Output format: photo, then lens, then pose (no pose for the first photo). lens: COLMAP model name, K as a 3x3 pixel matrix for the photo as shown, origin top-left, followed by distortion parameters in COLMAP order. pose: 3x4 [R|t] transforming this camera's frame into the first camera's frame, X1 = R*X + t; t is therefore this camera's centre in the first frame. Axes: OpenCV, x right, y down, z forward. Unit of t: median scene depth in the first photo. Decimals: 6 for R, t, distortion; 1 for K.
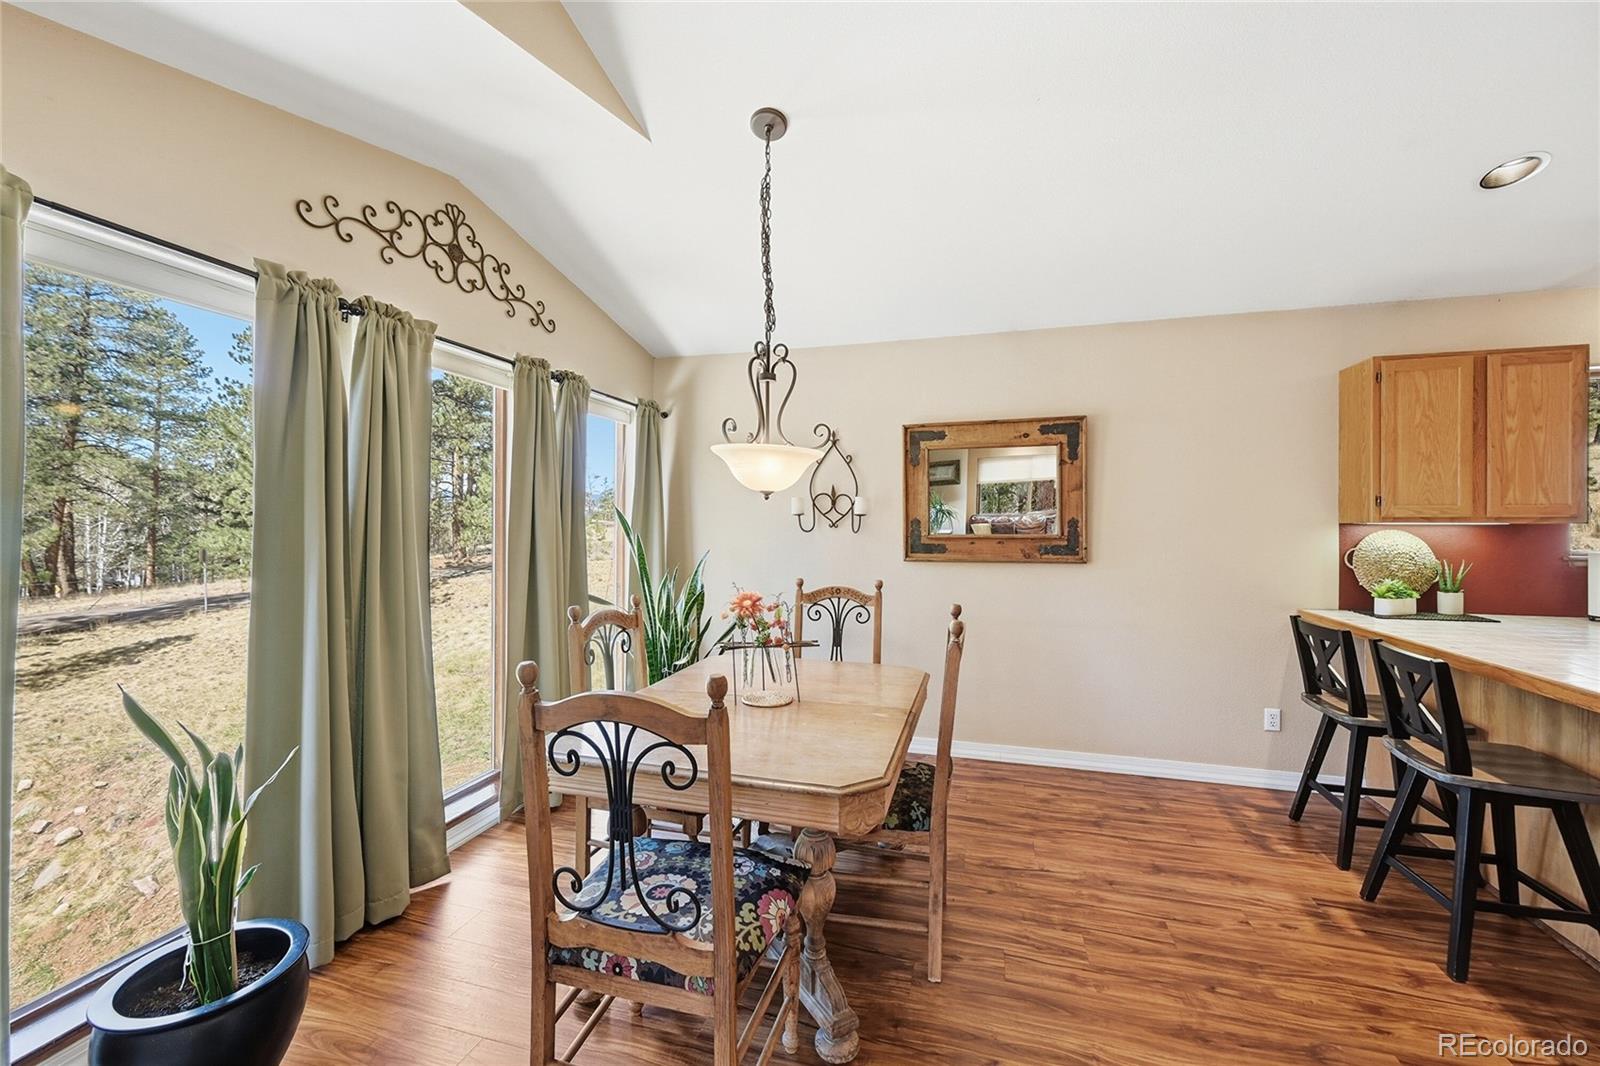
lens RADIAL K [[643.8, 0, 791.3], [0, 643.8, 525.3], [0, 0, 1]] dist [-0.002019, -0.000295]
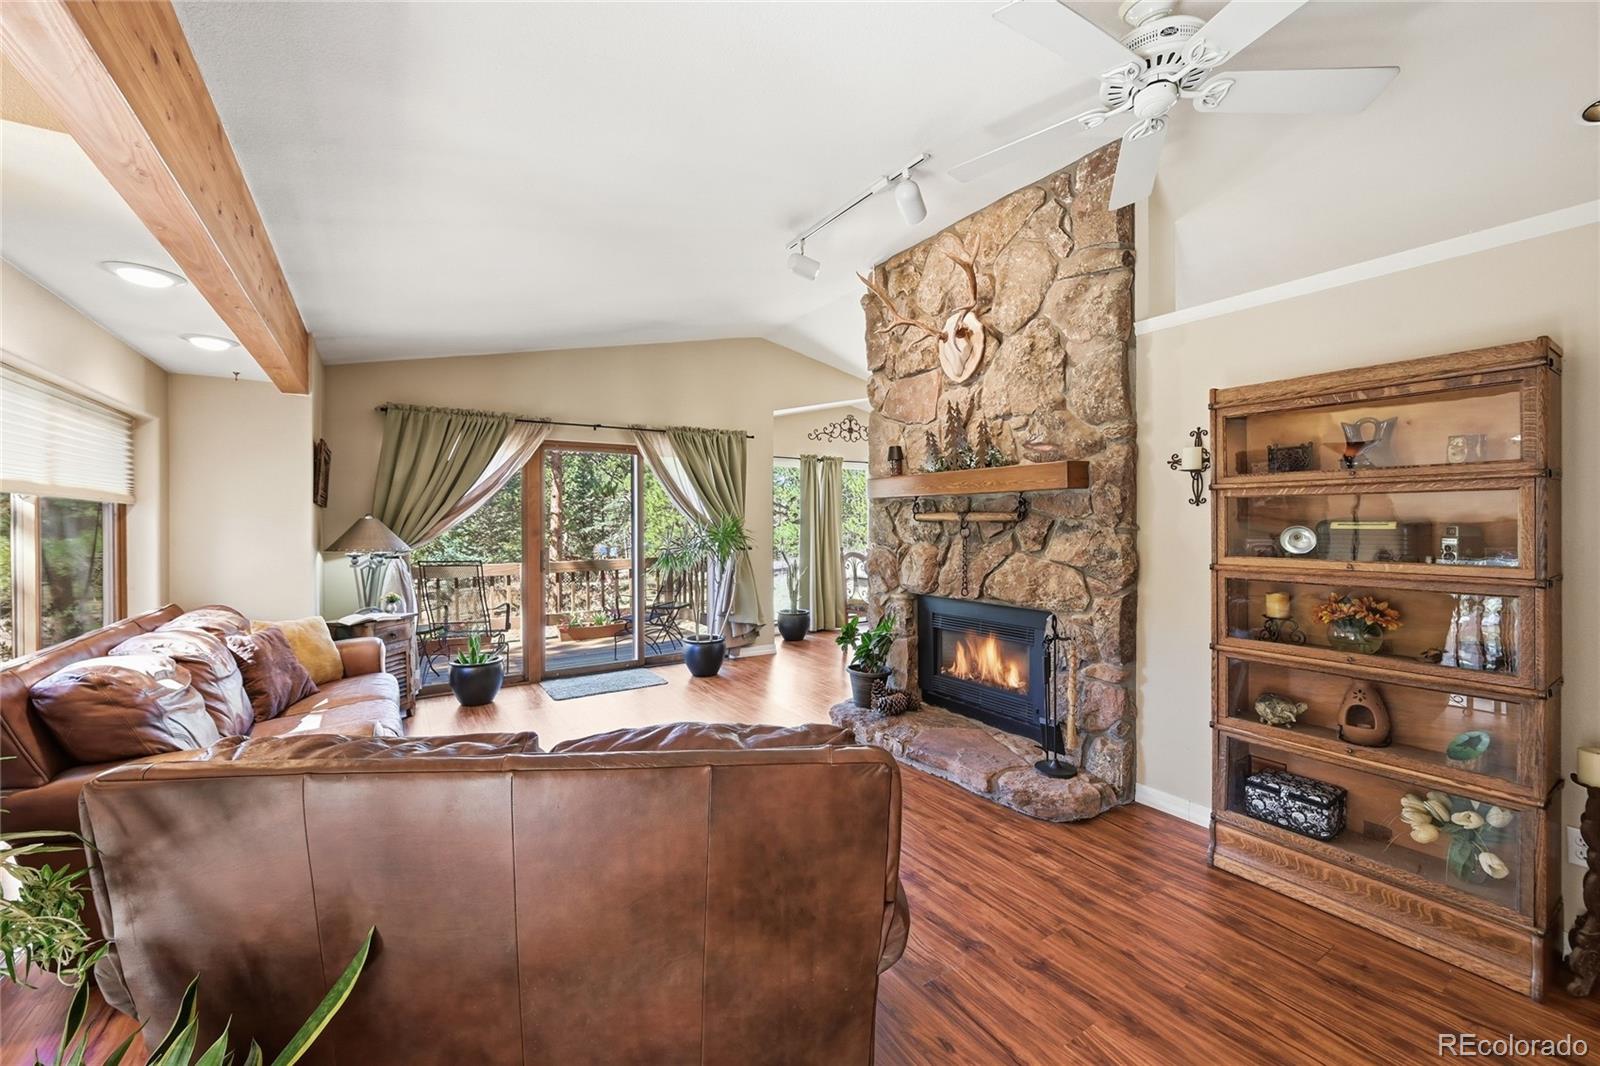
lens RADIAL K [[643.8, 0, 799.7], [0, 643.8, 525.3], [0, 0, 1]] dist [-0.002019, -0.000295]
pose [[0.761897, -0.002586, -0.647693, 0.762045], [0.006479, 0.999972, 0.003630, 0.009181], [0.647666, -0.006962, 0.761893, -0.892151]]
